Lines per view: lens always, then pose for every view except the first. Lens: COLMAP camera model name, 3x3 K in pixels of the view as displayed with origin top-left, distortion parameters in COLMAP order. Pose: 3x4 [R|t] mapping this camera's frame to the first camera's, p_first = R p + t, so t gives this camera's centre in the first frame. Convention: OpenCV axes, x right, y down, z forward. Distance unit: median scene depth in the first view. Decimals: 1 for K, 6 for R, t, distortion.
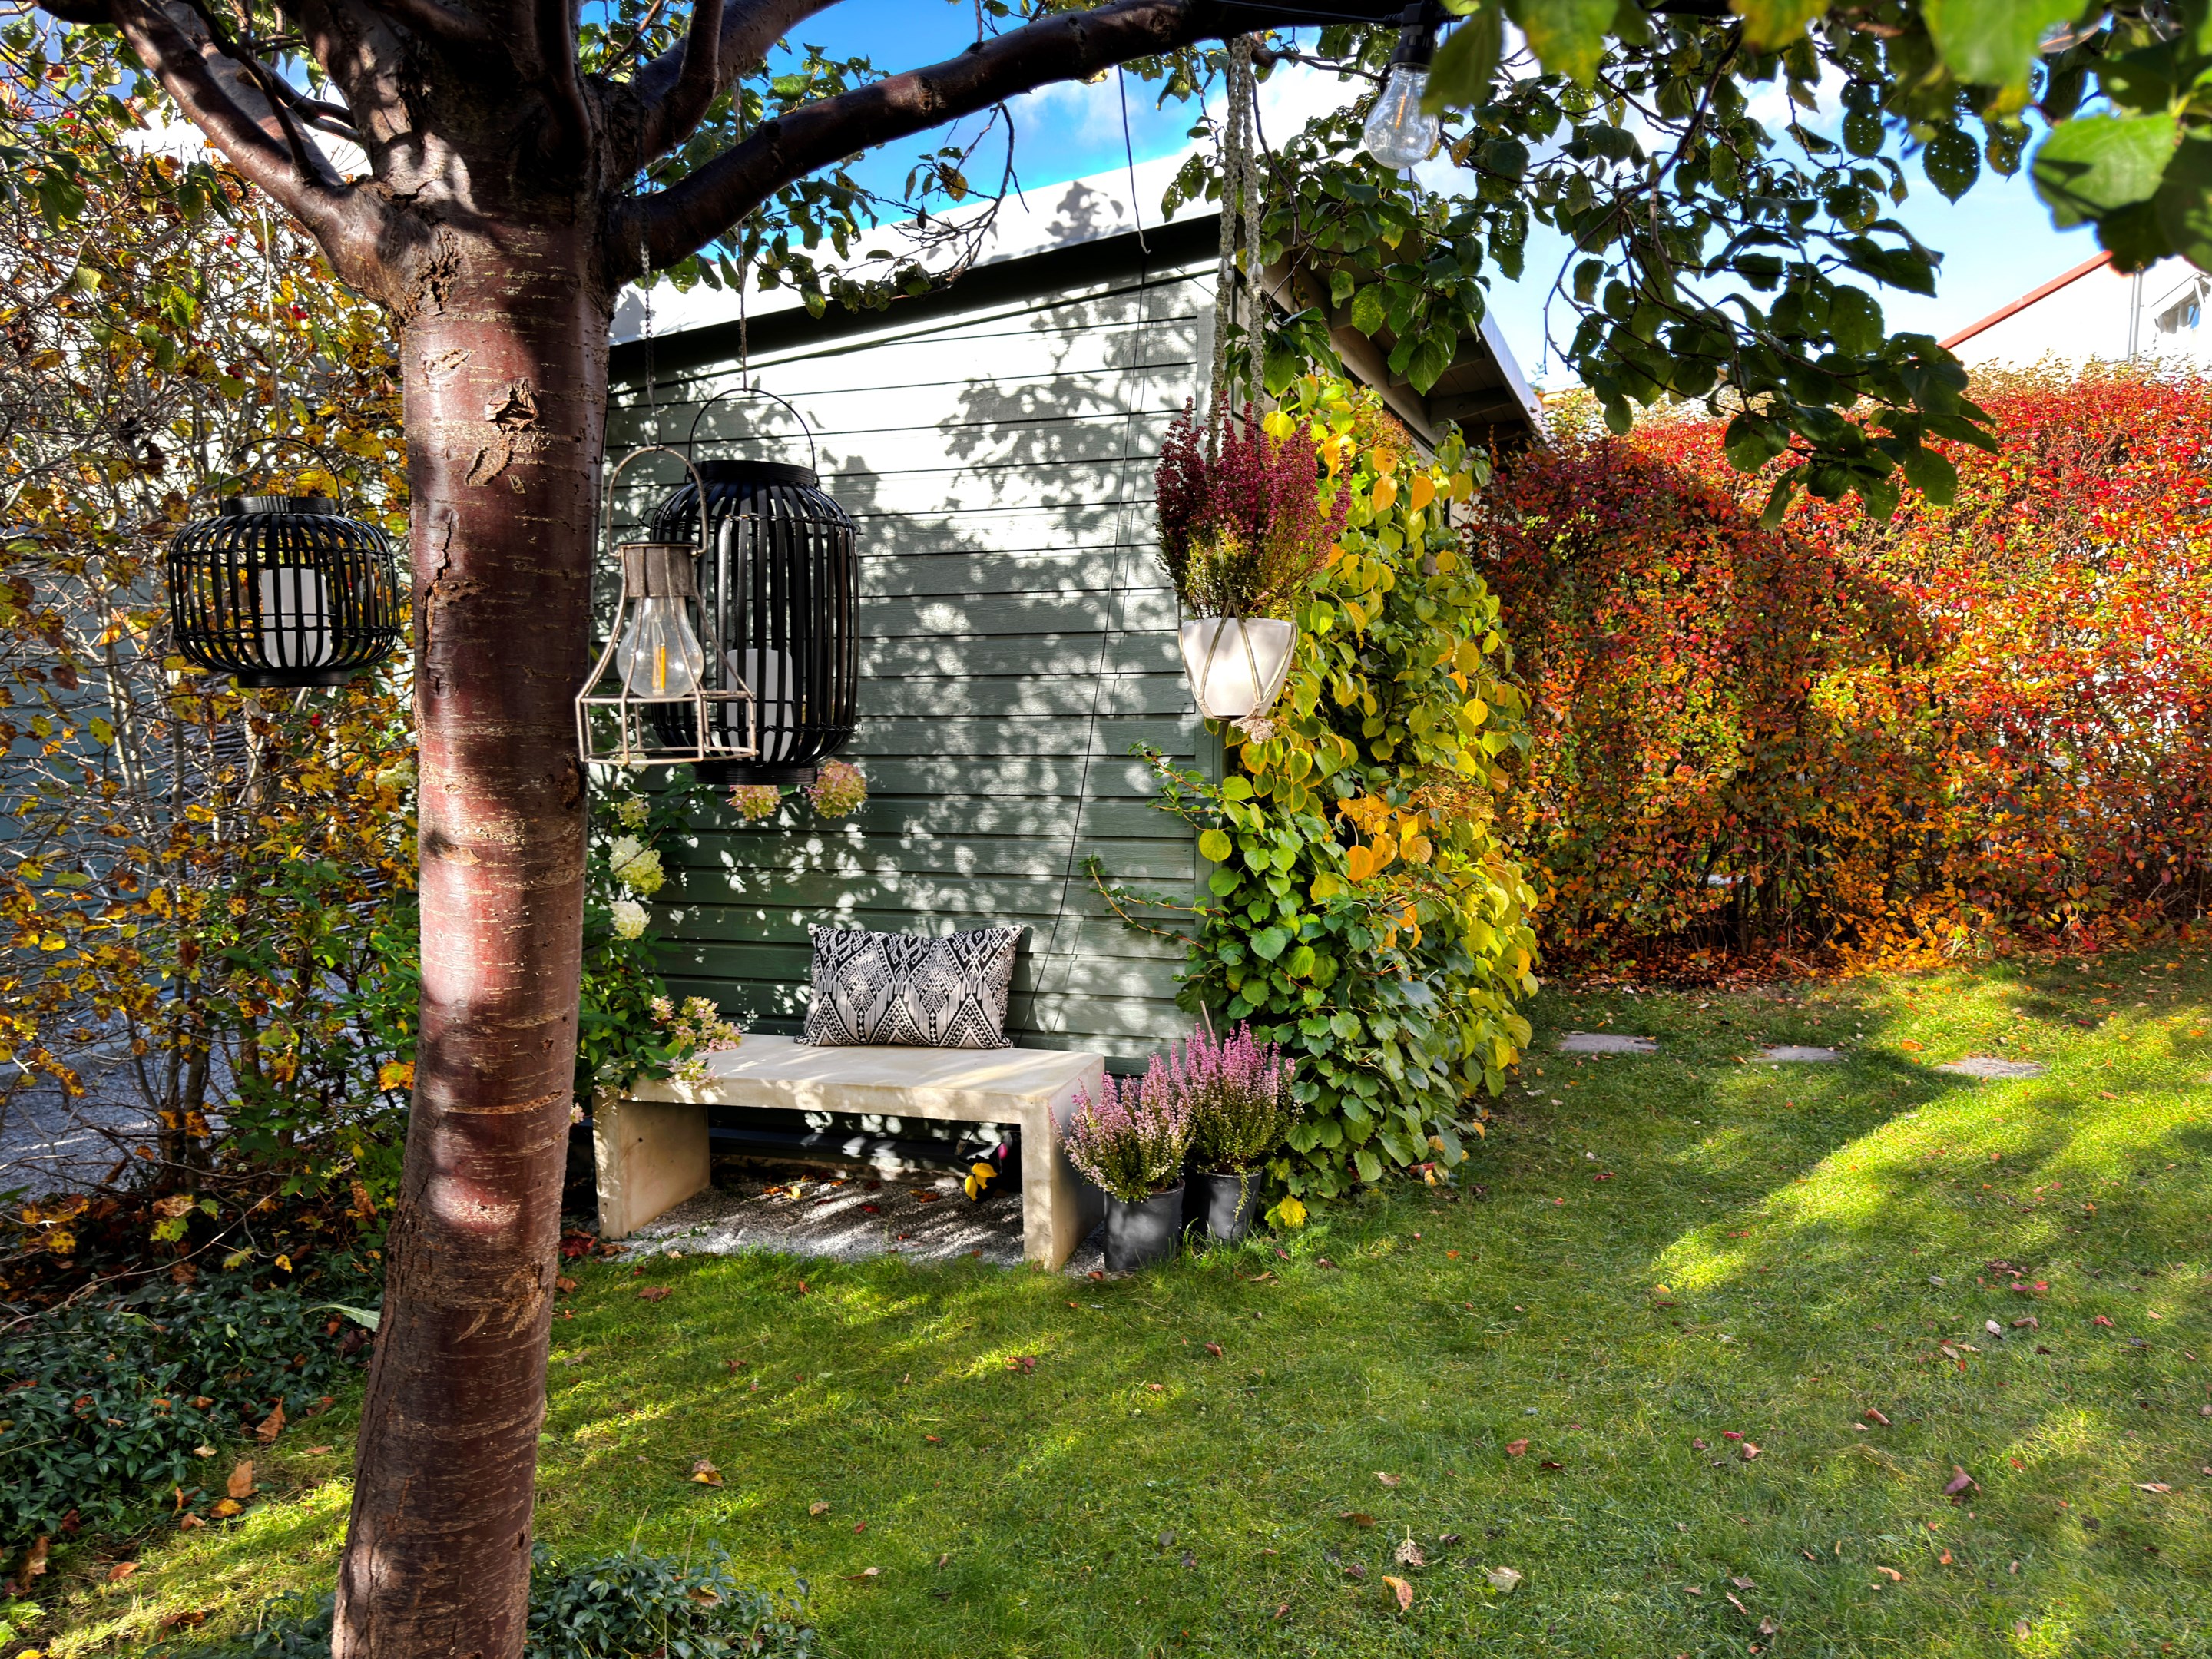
lens RADIAL K [[1553.3, 0, 1133.5], [0, 1553.3, 889.8], [0, 0, 1]] dist [0.062681, -0.060122]
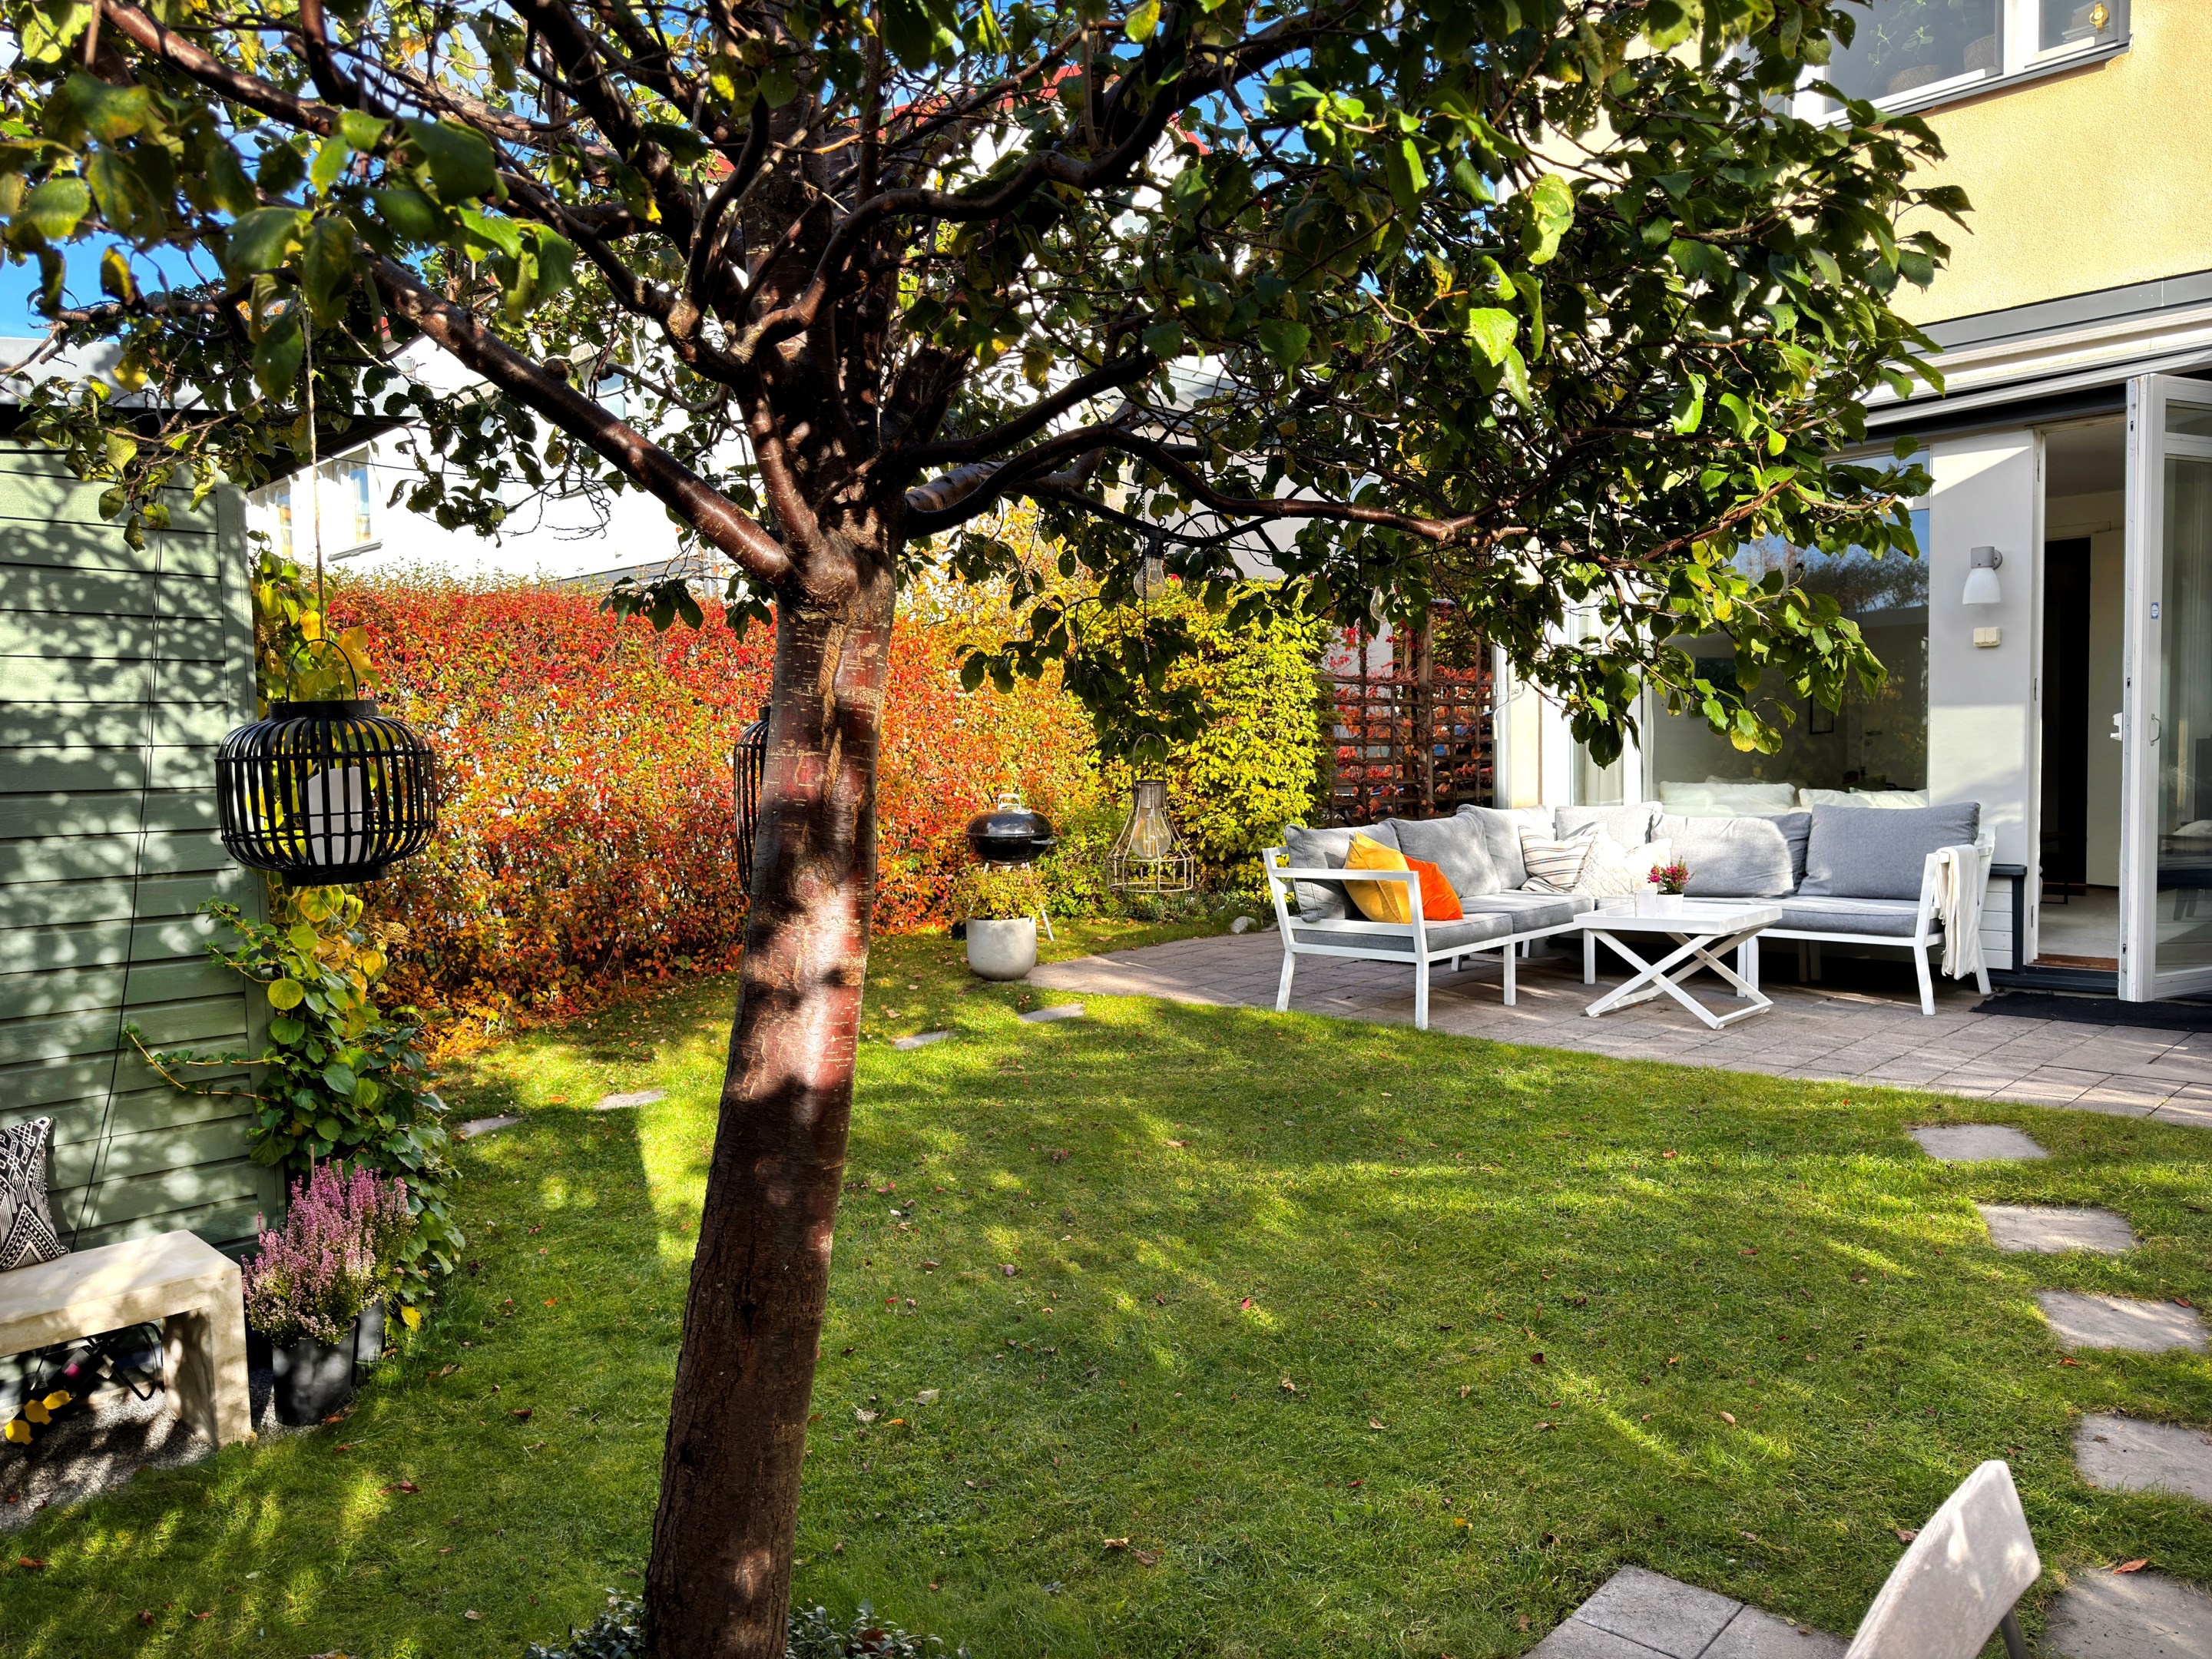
lens RADIAL K [[1553.3, 0, 1107.7], [0, 1553.3, 837.5], [0, 0, 1]] dist [0.062681, -0.060122]
pose [[0.431305, -0.036201, 0.901480, -0.634719], [0.142525, 0.989382, -0.028459, -0.023537], [-0.890878, 0.140758, 0.431885, 0.049895]]
